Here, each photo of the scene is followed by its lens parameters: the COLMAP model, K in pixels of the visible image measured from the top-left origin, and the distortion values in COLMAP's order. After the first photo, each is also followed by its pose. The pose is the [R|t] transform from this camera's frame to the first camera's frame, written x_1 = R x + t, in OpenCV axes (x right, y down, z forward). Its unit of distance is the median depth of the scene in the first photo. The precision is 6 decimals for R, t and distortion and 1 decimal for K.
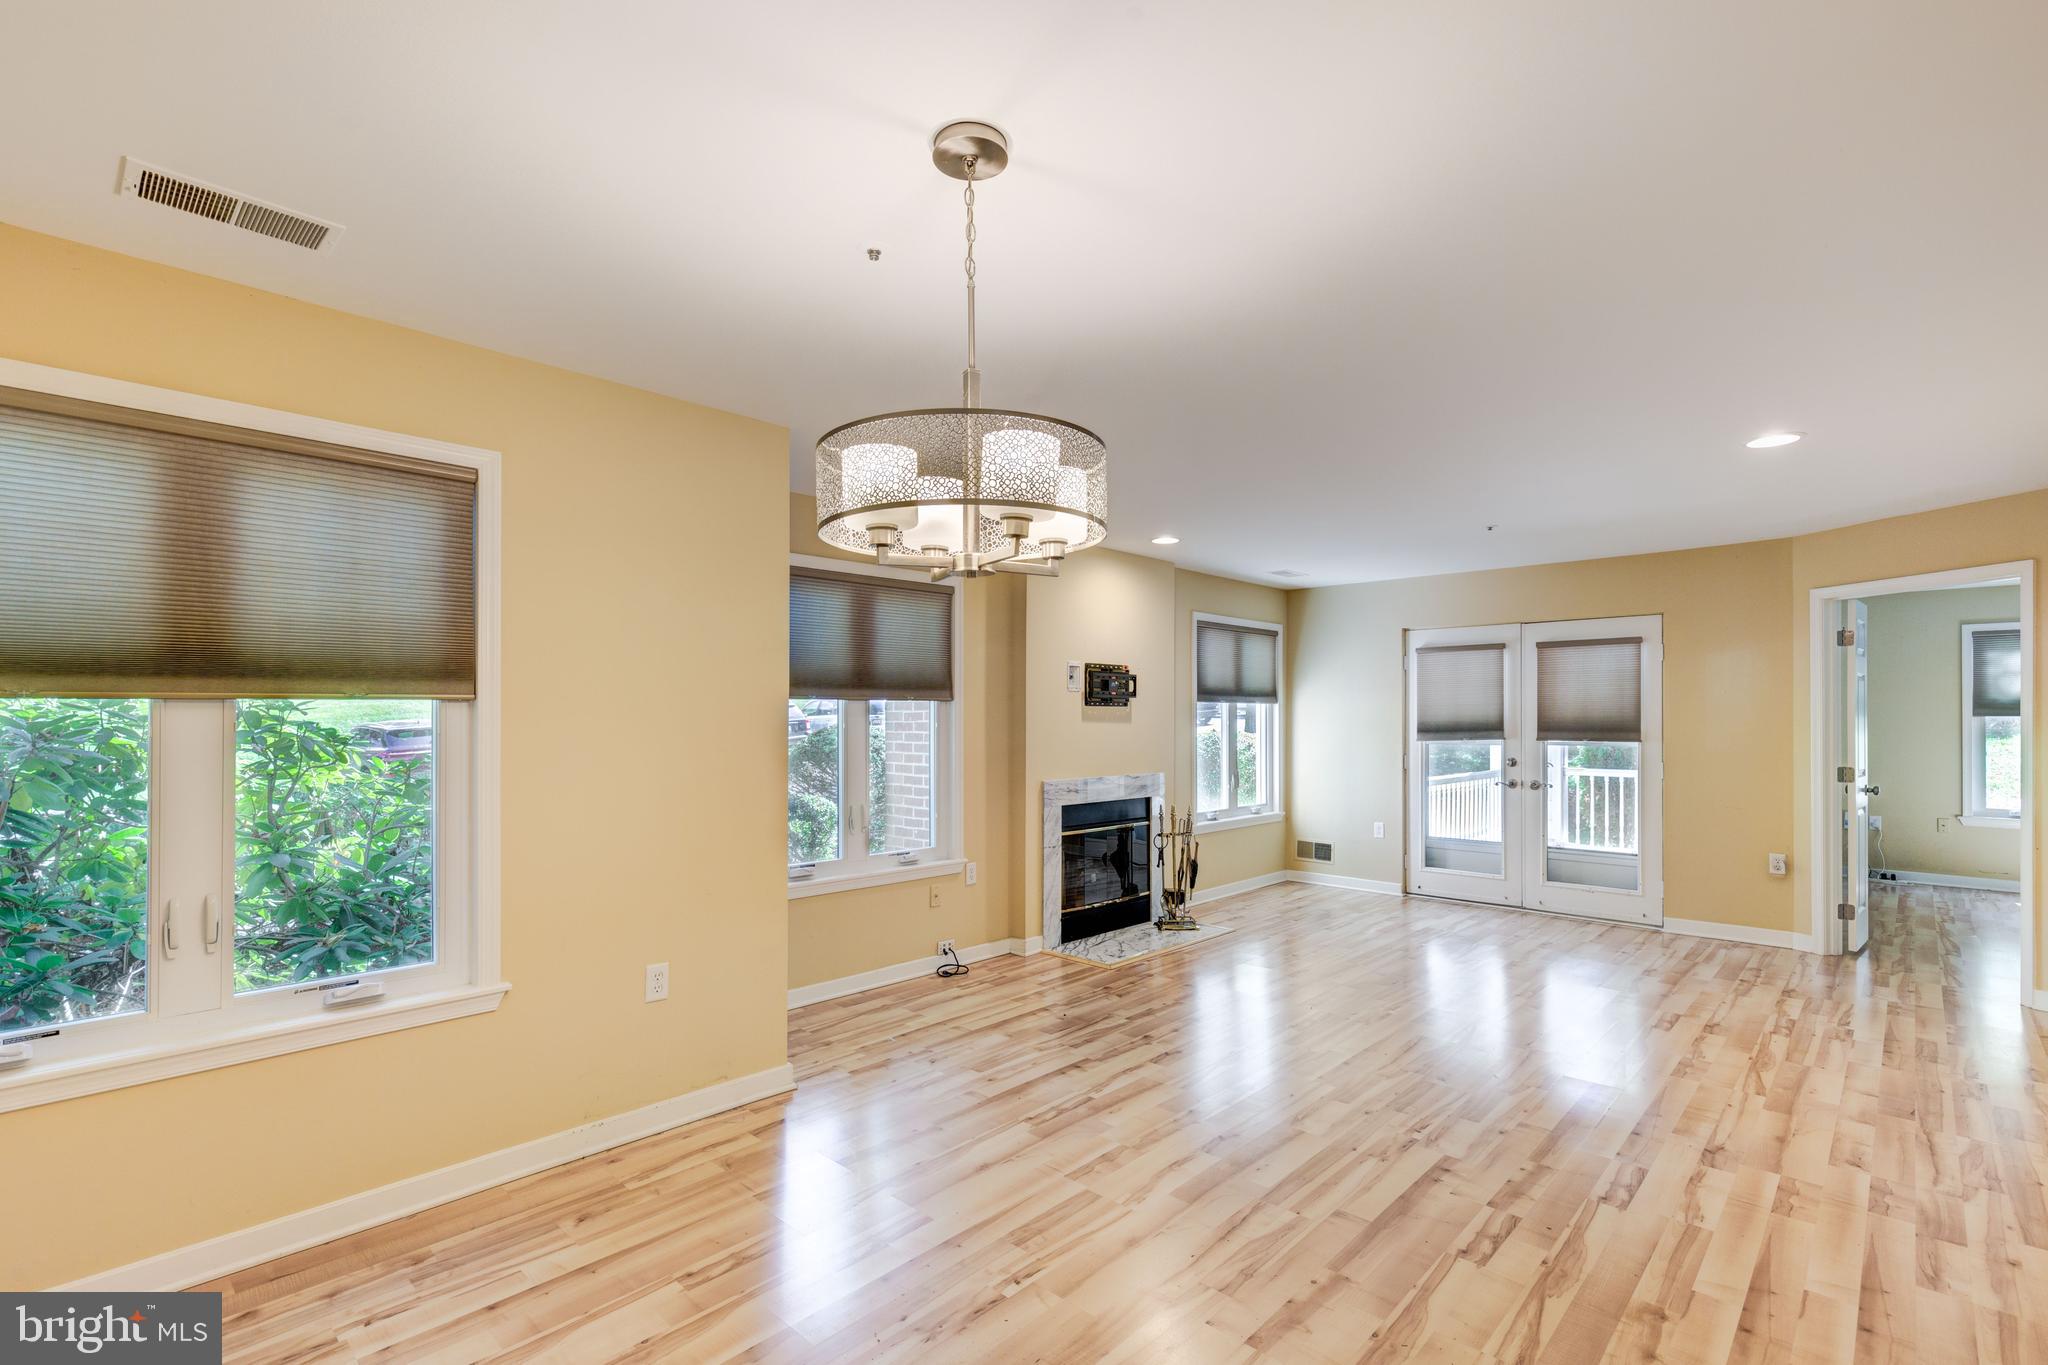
lens RADIAL K [[926.2, 0, 1032.6], [0, 926.2, 717.8], [0, 0, 1]] dist [-0.000282, 0.000271]
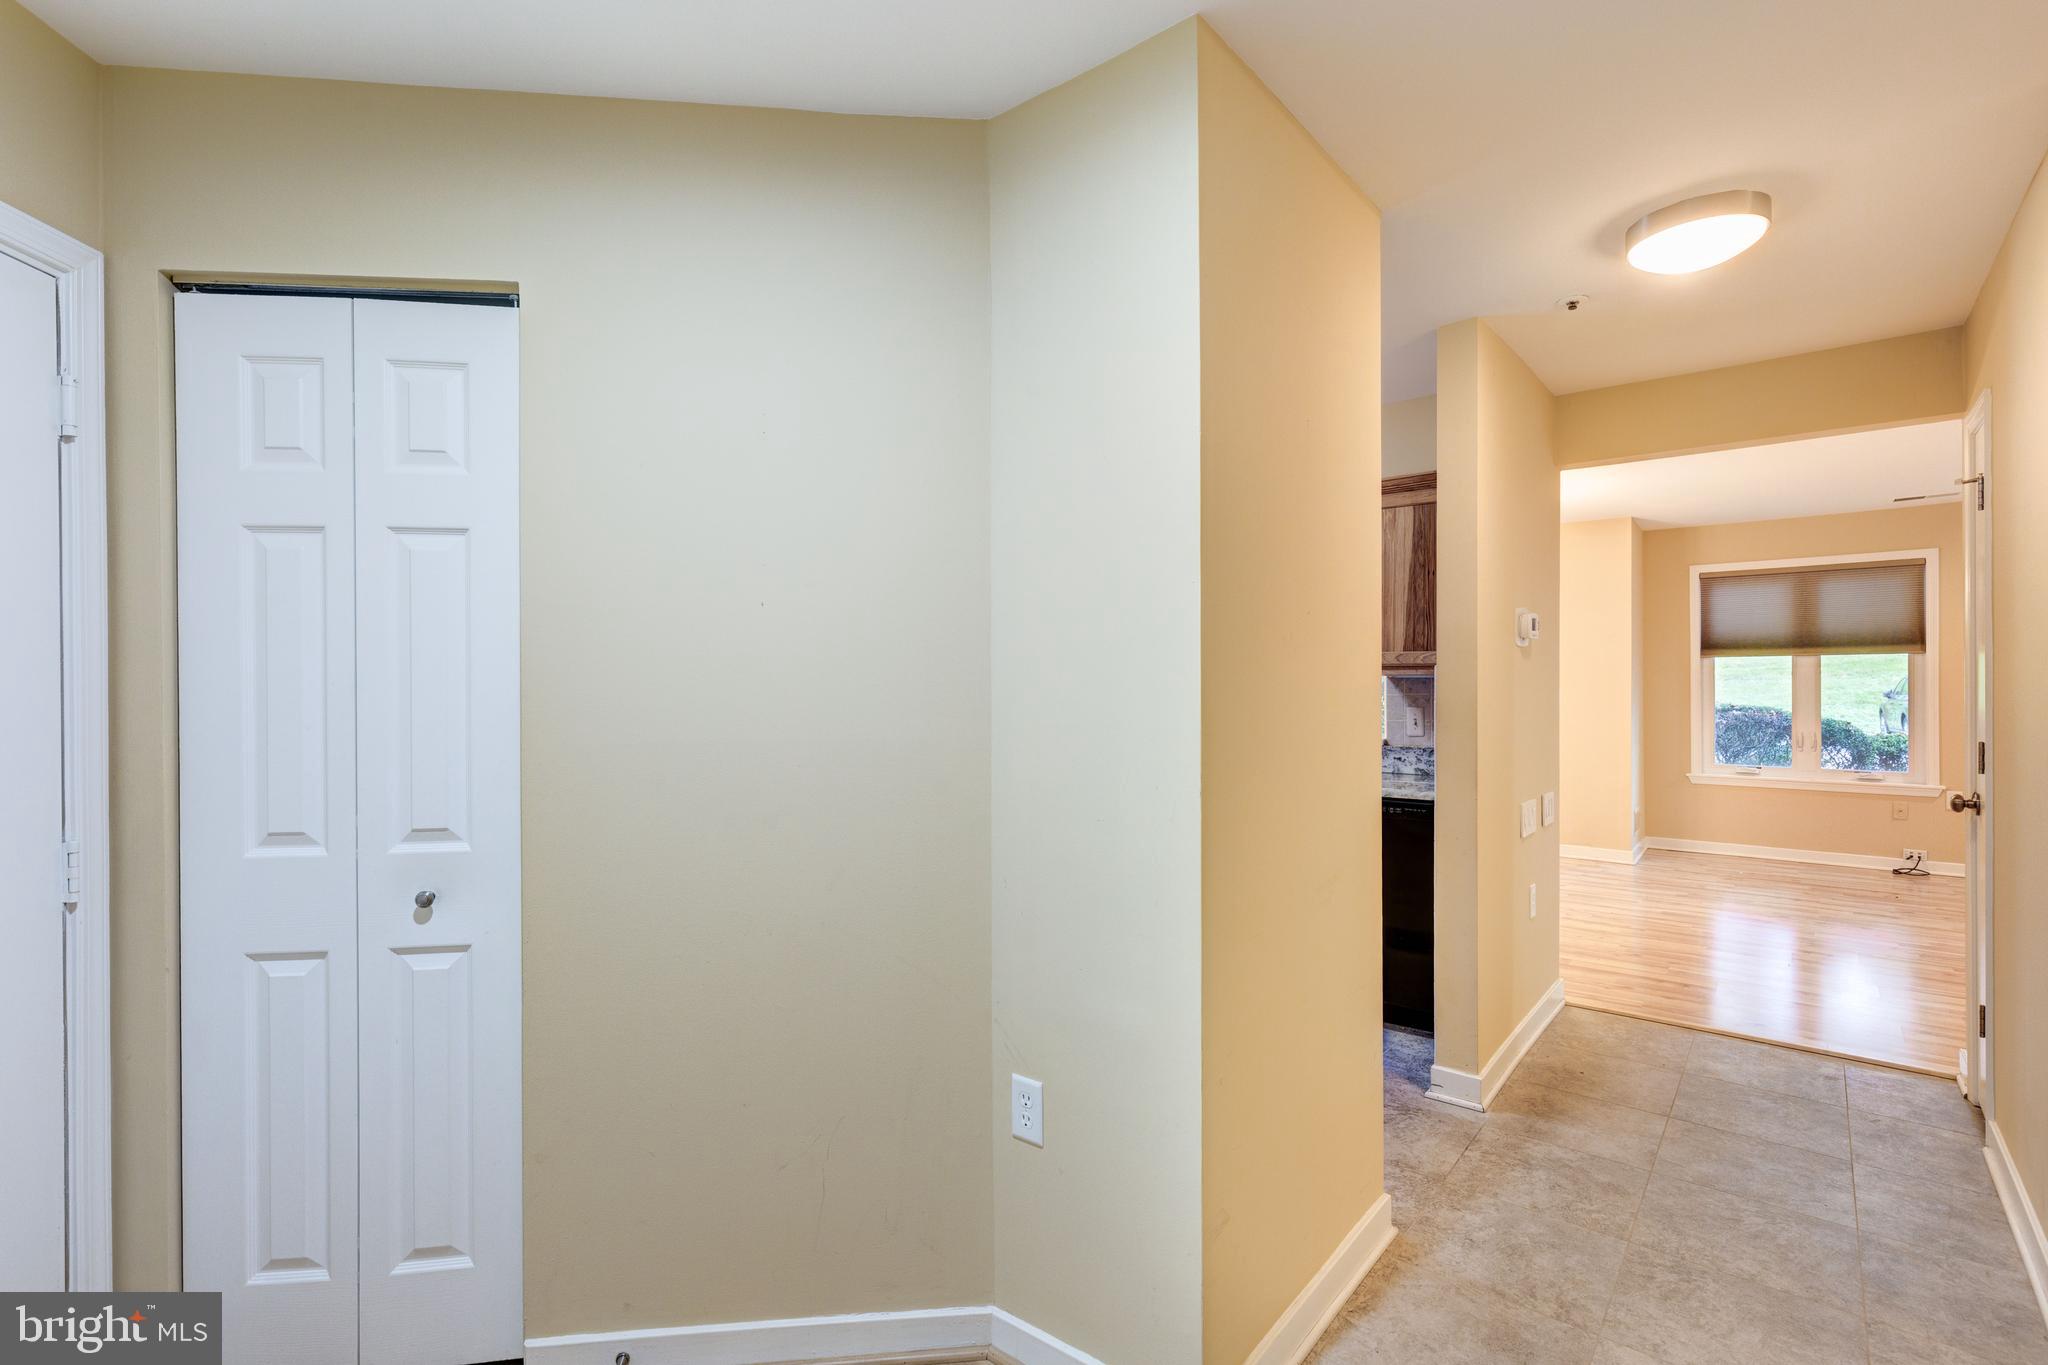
lens RADIAL K [[938.5, 0, 1001.2], [0, 938.5, 678.2], [0, 0, 1]] dist [0.001763, 0.000255]
pose [[0.051661, 0.000084, -0.998665, 0.981299], [0.009900, 0.999951, 0.000596, 0.001317], [0.998616, -0.009918, 0.051657, -0.242222]]
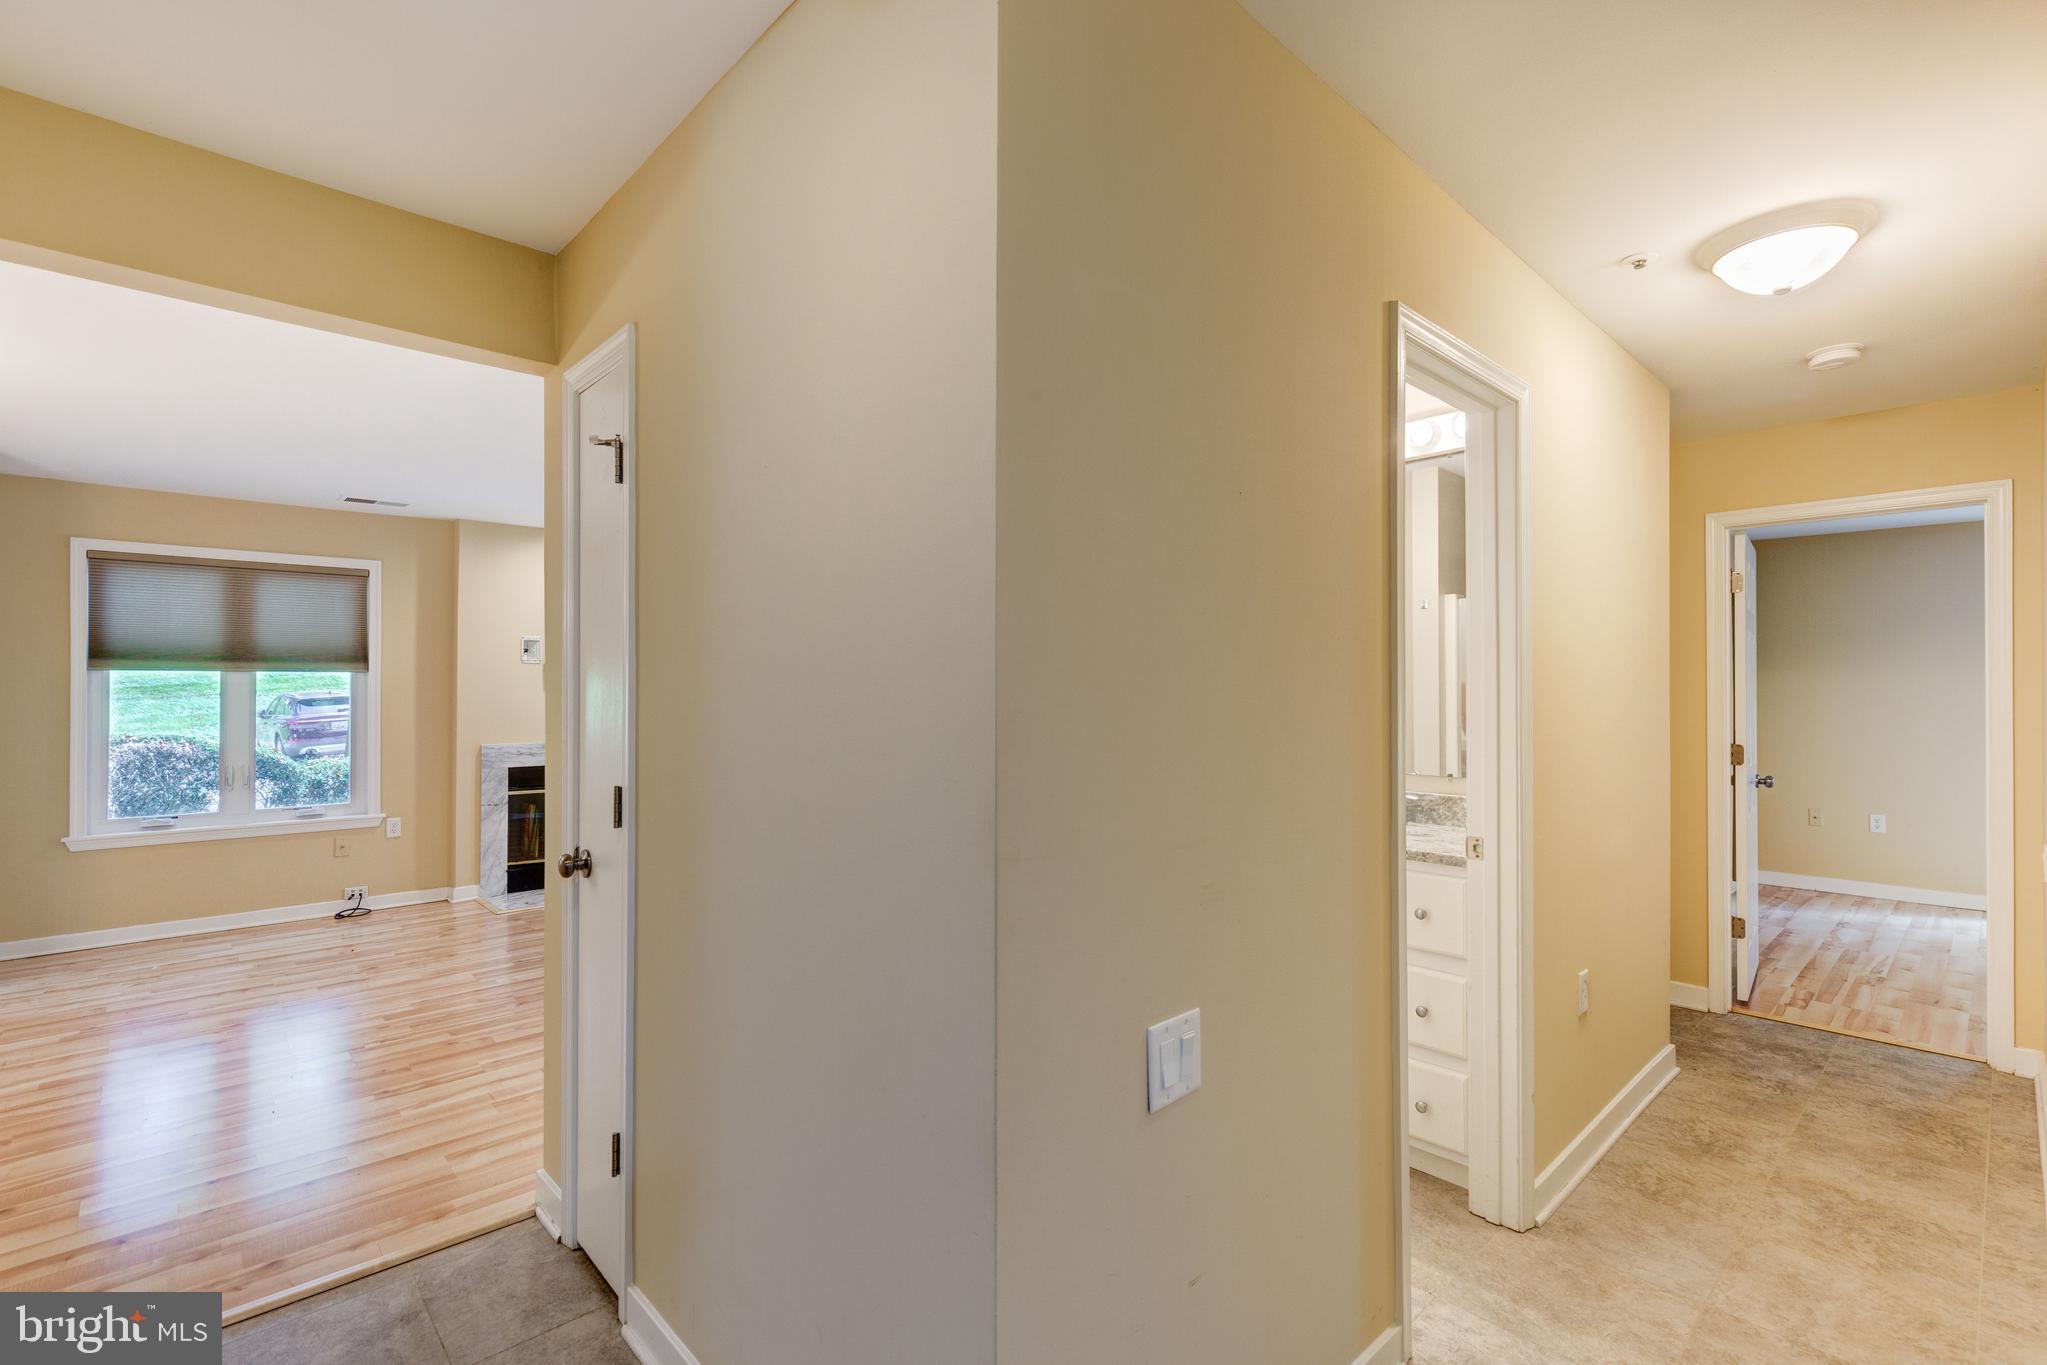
lens RADIAL K [[933.6, 0, 1022.0], [0, 933.6, 688.2], [0, 0, 1]] dist [0.015433, 0.000294]
pose [[0.997751, 0.000687, -0.067032, 0.708972], [-0.000762, 0.999999, -0.001087, 0.001206], [0.067031, 0.001136, 0.997750, -0.071891]]
